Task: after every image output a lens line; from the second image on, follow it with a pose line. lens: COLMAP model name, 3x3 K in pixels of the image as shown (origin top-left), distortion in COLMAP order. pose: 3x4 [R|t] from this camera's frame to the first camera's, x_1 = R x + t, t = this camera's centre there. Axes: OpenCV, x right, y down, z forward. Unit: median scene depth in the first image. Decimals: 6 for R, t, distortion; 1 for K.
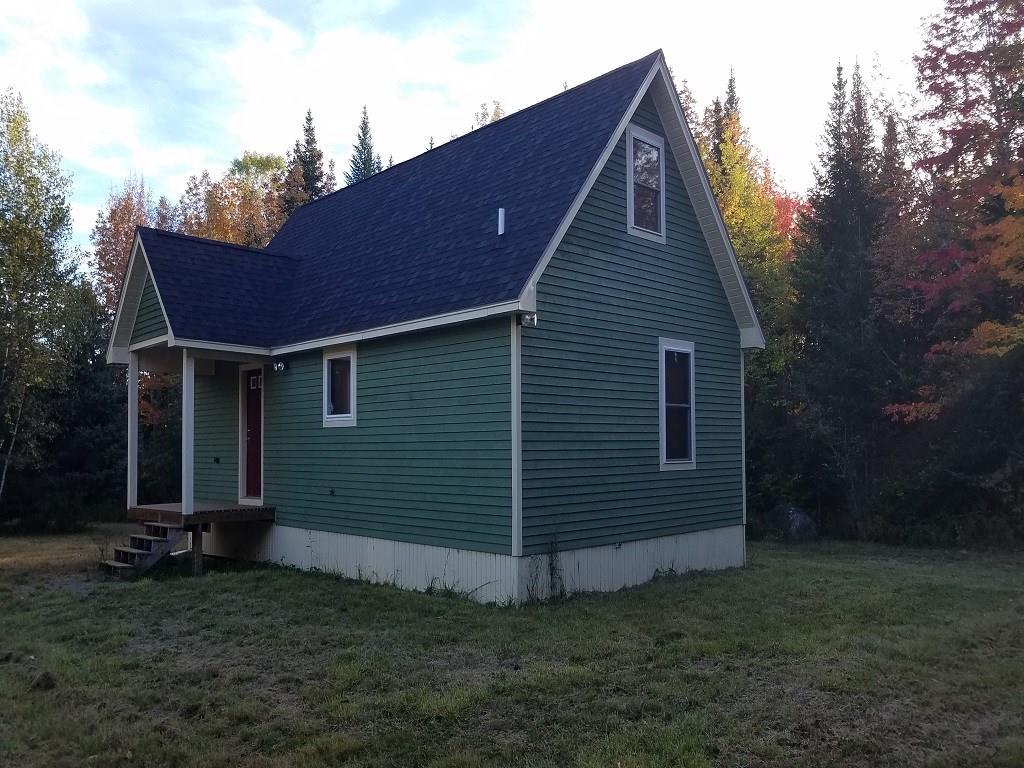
lens RADIAL K [[798.1, 0, 511.4], [0, 798.1, 420.2], [0, 0, 1]] dist [-0.002190, -0.001115]
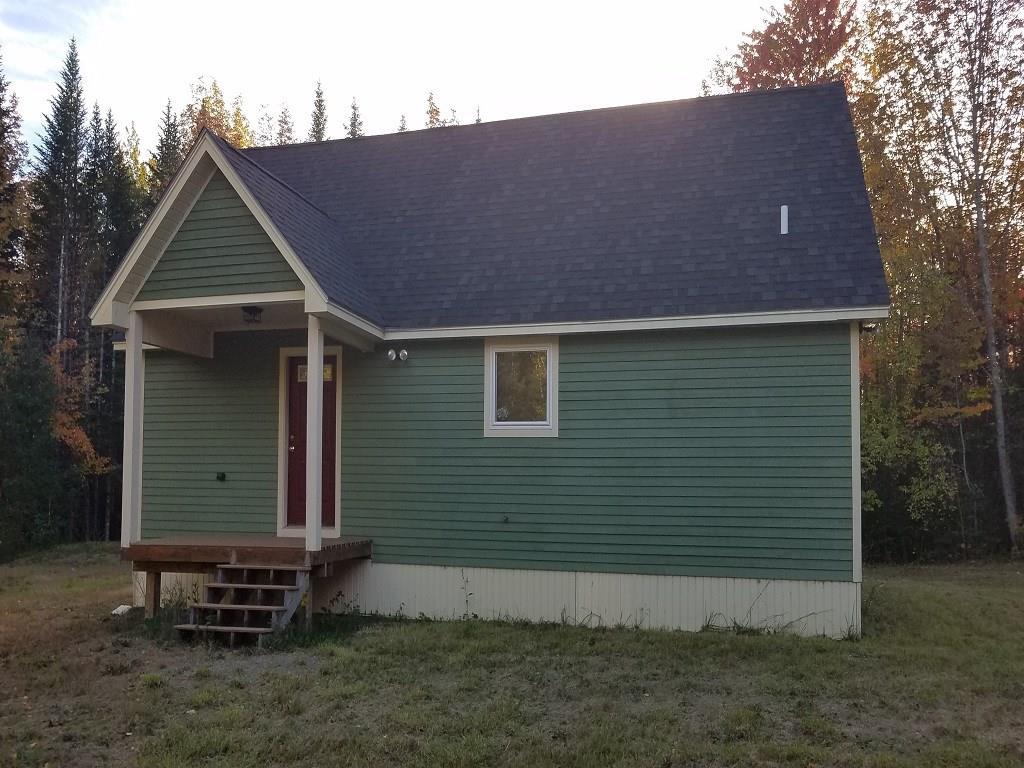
lens RADIAL K [[808.5, 0, 510.2], [0, 808.5, 442.8], [0, 0, 1]] dist [-0.003831, -0.001497]
pose [[0.867062, 0.039975, 0.496594, -0.622804], [-0.034119, 0.999200, -0.020861, 0.031421], [-0.497030, 0.001145, 0.867732, 0.294164]]
